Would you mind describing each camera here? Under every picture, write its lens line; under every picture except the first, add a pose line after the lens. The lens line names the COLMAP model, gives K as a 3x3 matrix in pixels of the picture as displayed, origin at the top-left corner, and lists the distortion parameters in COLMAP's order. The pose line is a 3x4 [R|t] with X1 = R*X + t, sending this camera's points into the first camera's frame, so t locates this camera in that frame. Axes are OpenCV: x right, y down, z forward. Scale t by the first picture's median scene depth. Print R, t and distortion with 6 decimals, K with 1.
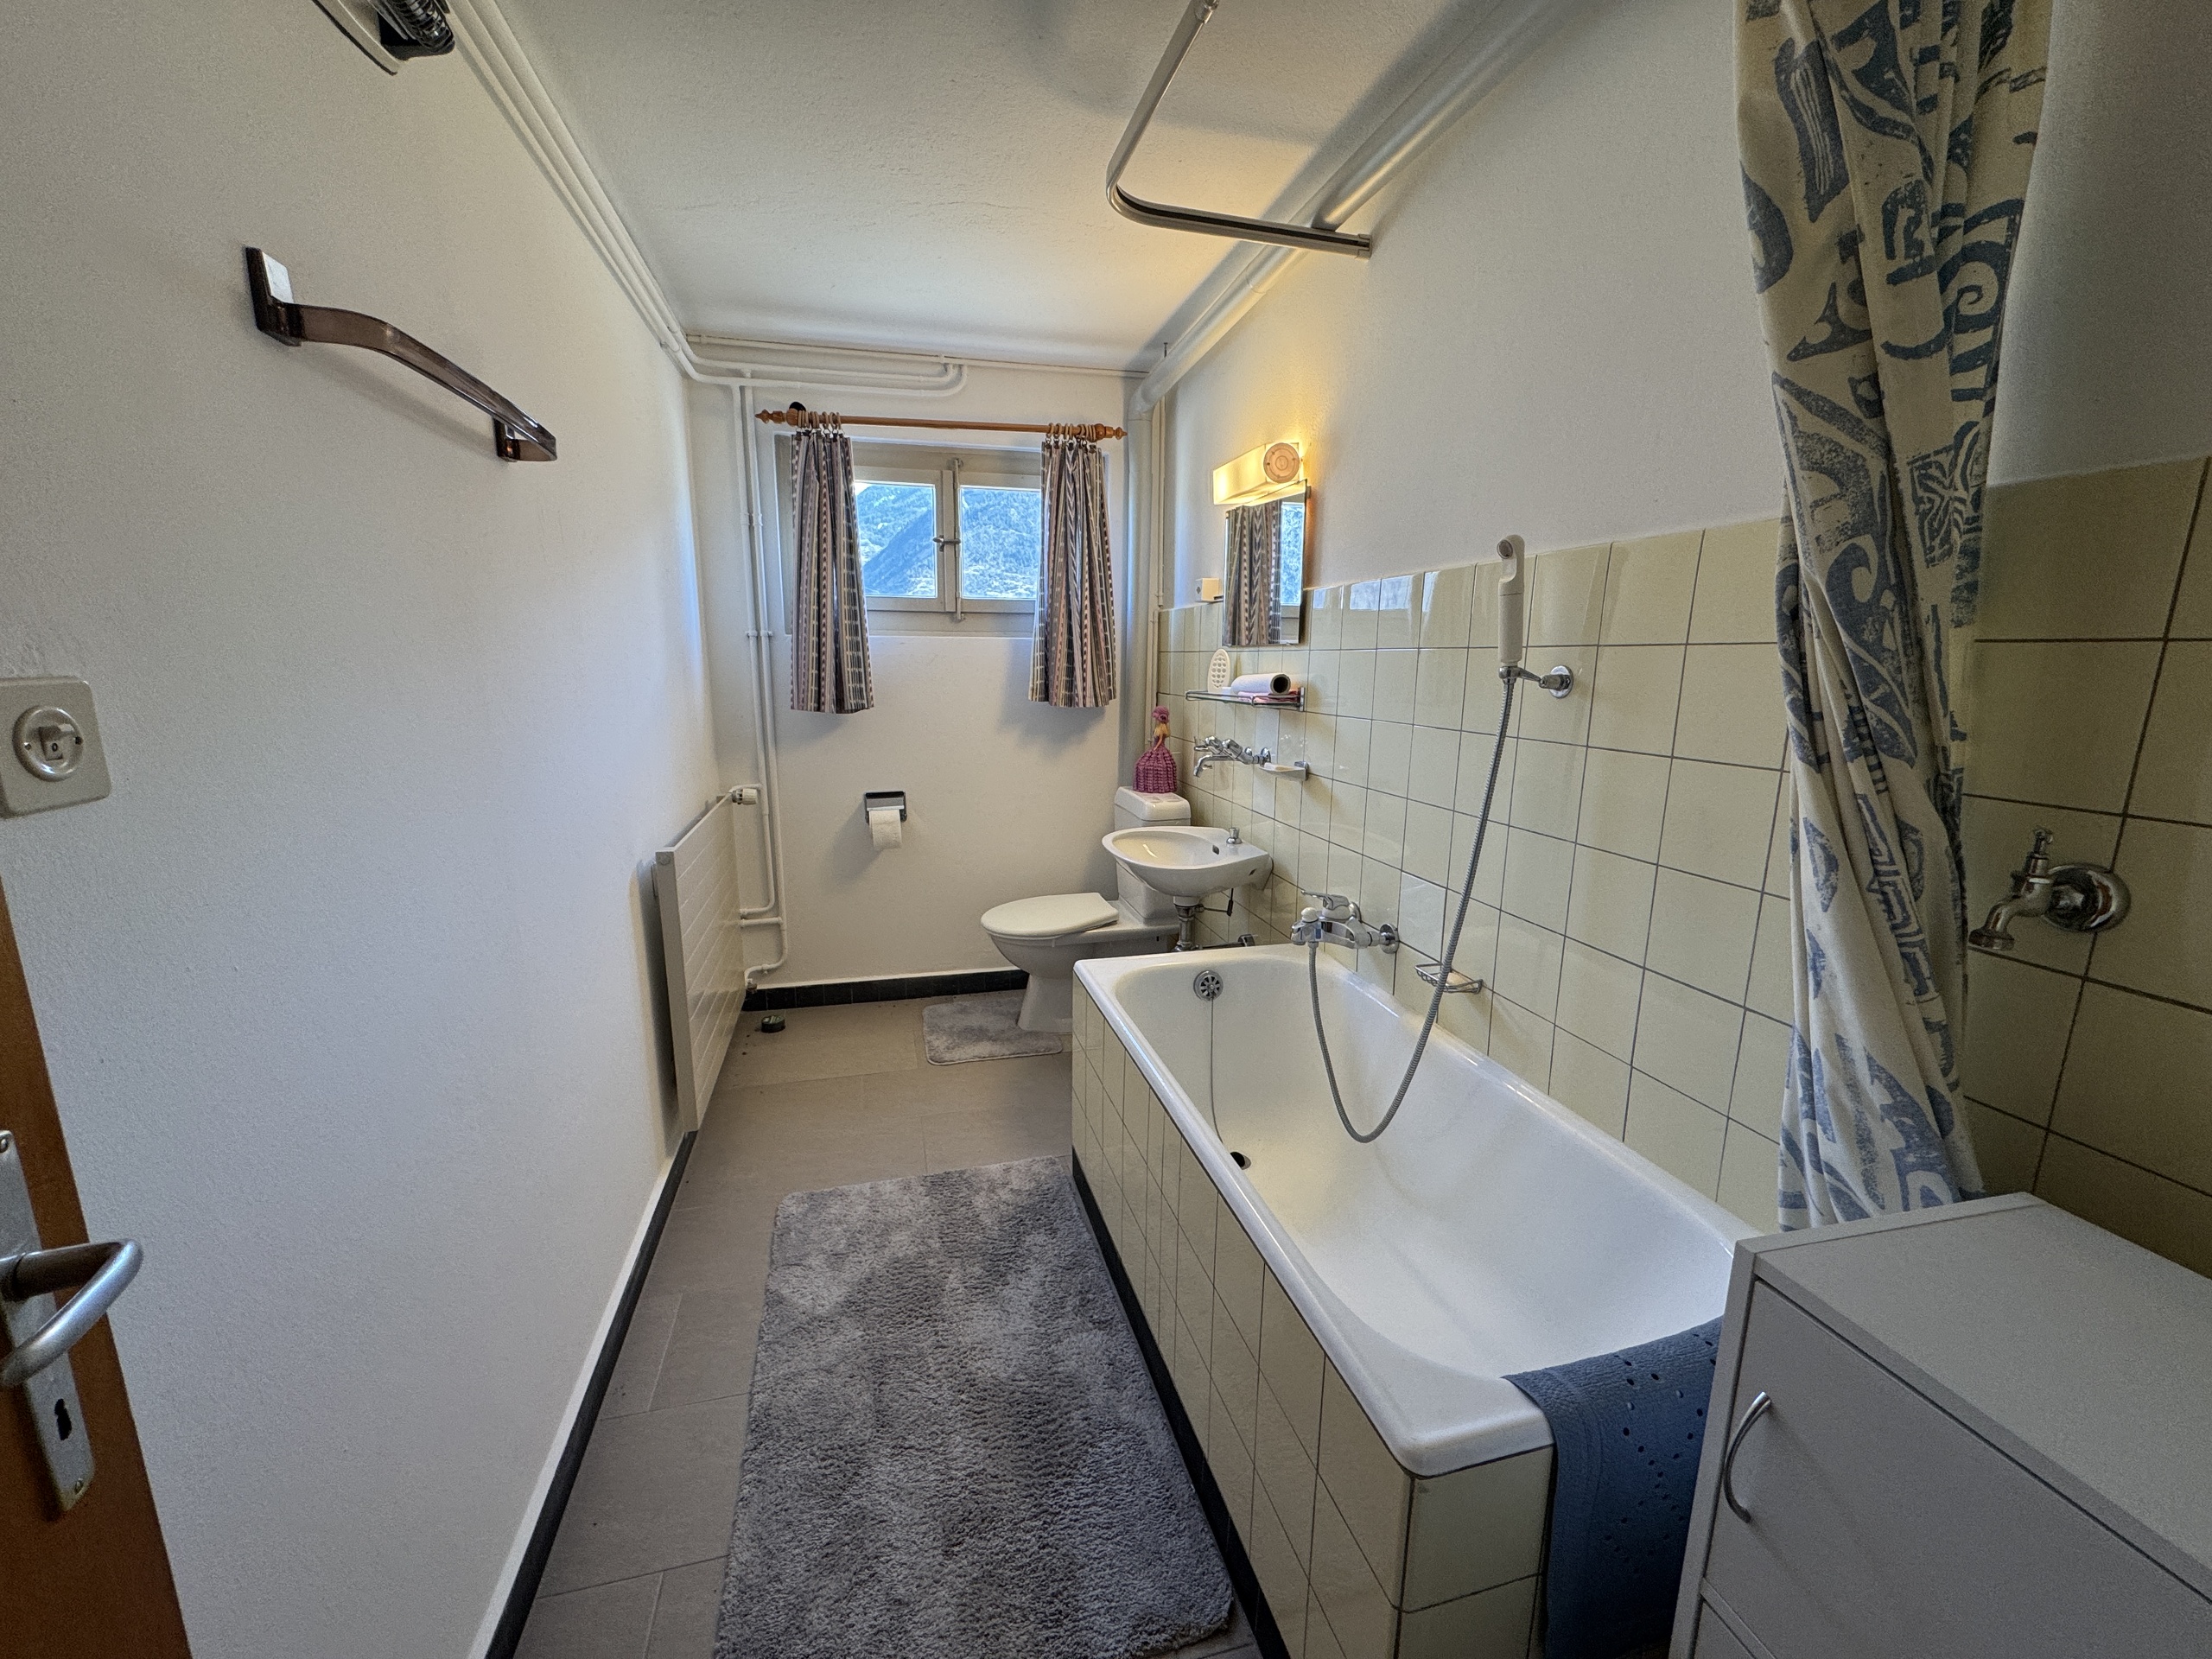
lens RADIAL K [[878.5, 0, 1102.7], [0, 878.5, 828.3], [0, 0, 1]] dist [-0.000481, 0.000661]
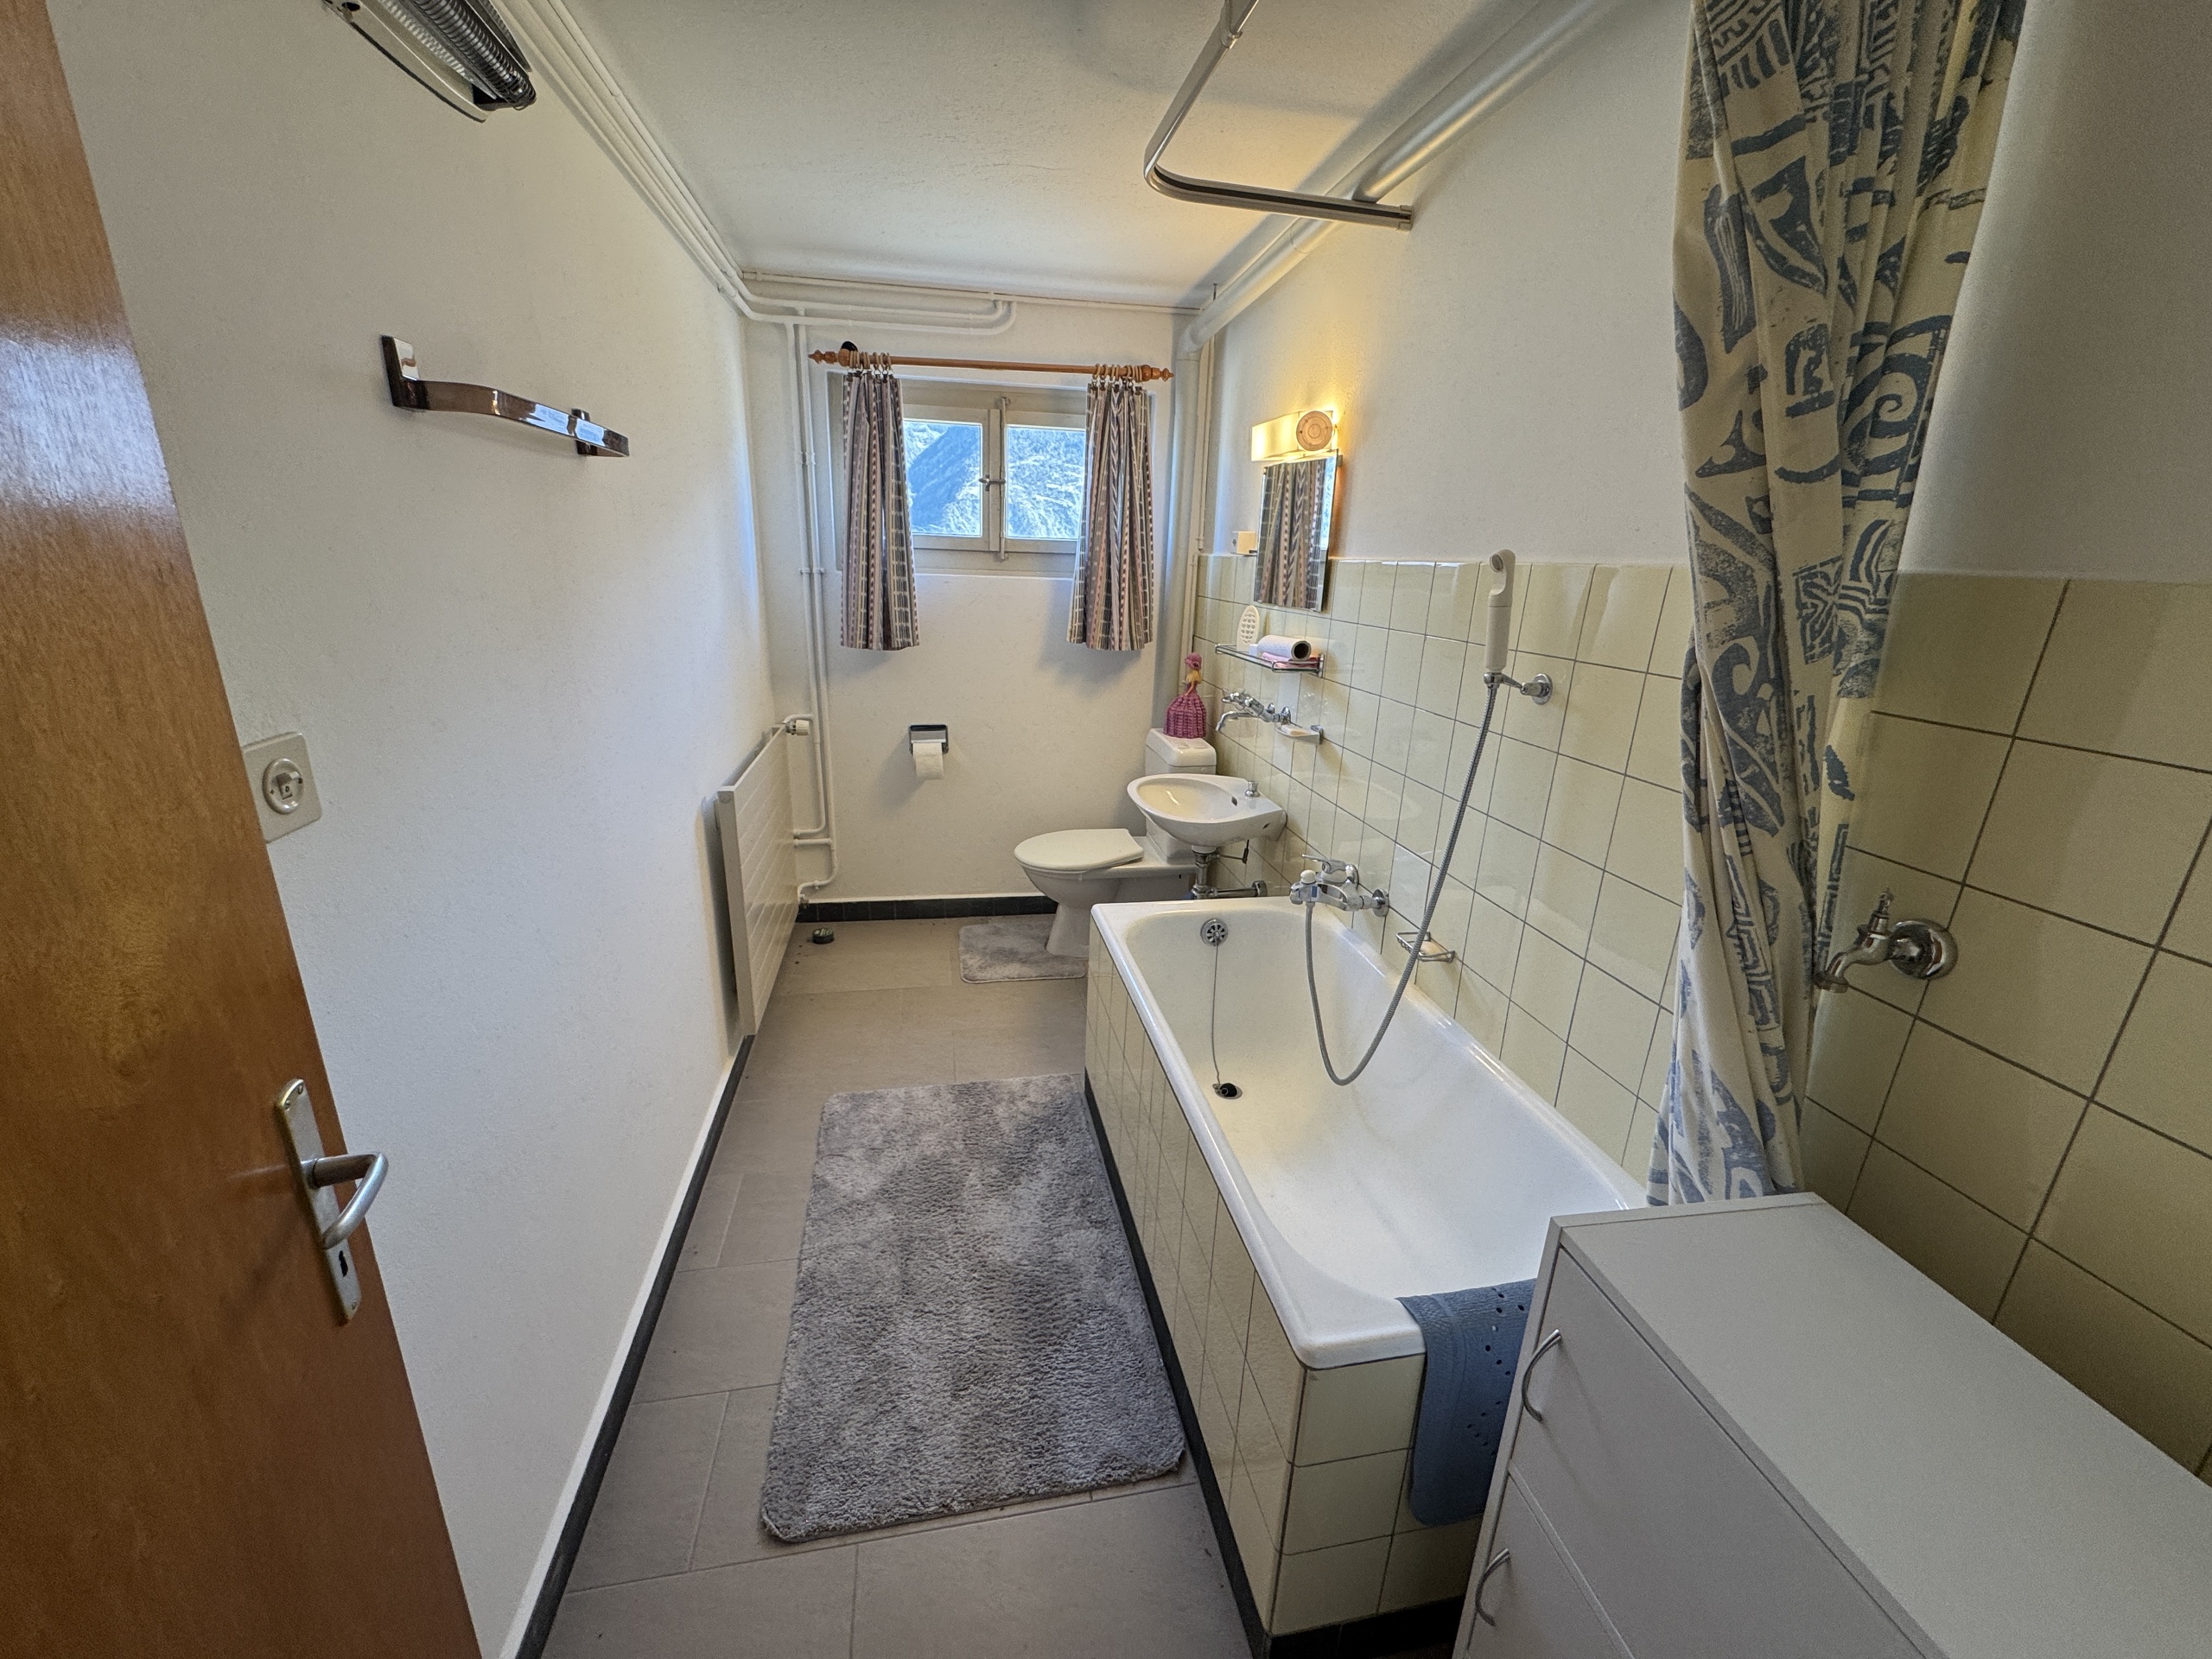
lens RADIAL K [[878.5, 0, 1102.2], [0, 878.5, 829.7], [0, 0, 1]] dist [-0.000481, 0.000661]
pose [[0.997503, 0.045233, -0.054240, 0.051207], [-0.039164, 0.993363, 0.108149, -0.087193], [0.058772, -0.105754, 0.992654, -0.105523]]
